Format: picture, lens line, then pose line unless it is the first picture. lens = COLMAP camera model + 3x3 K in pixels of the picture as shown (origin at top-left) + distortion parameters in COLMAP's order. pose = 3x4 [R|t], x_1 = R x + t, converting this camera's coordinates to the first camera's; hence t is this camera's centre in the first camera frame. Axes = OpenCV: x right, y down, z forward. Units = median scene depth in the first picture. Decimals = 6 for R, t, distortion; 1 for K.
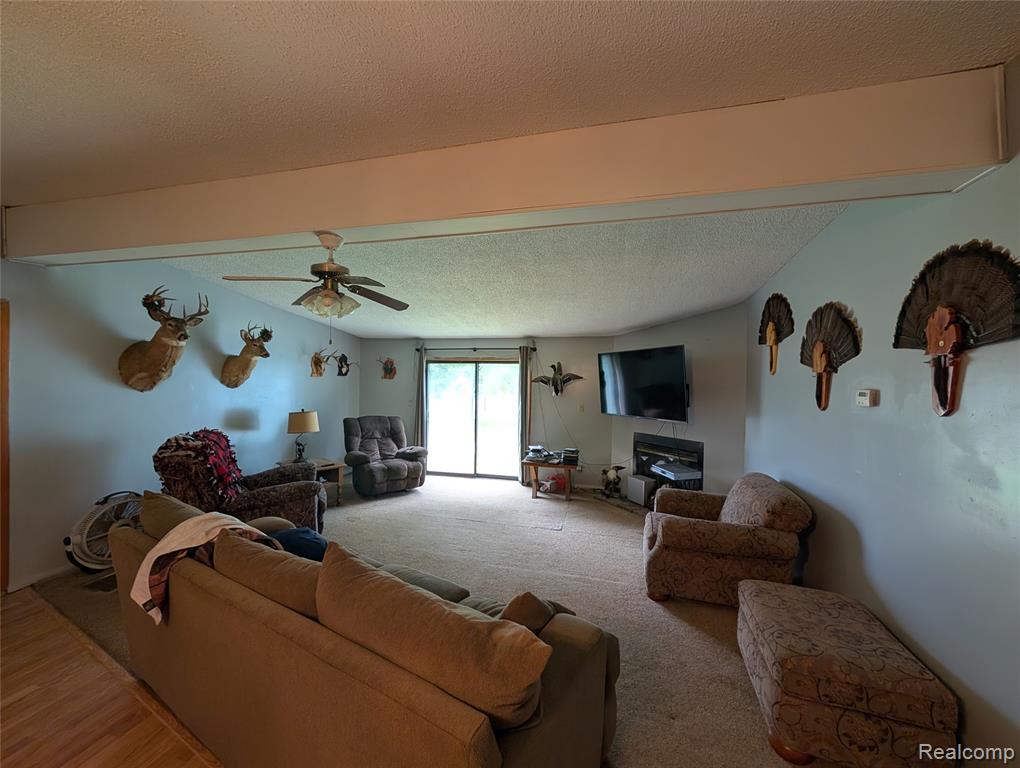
lens RADIAL K [[383.7, 0, 508.3], [0, 383.7, 385.3], [0, 0, 1]] dist [-0.001325, 0.000418]
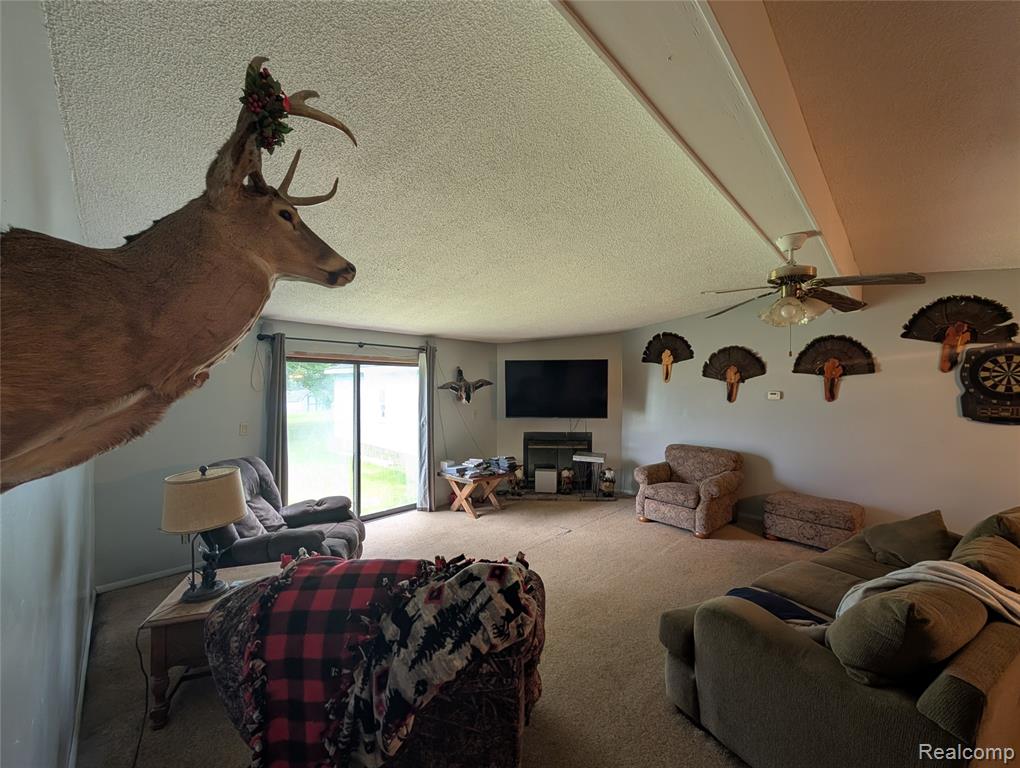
lens RADIAL K [[383.7, 0, 509.6], [0, 383.7, 380.6], [0, 0, 1]] dist [-0.001325, 0.000418]
pose [[0.523356, -0.002404, 0.852111, -0.597913], [0.012850, 0.999905, -0.005072, -0.020768], [-0.852017, 0.013604, 0.523337, 0.418952]]
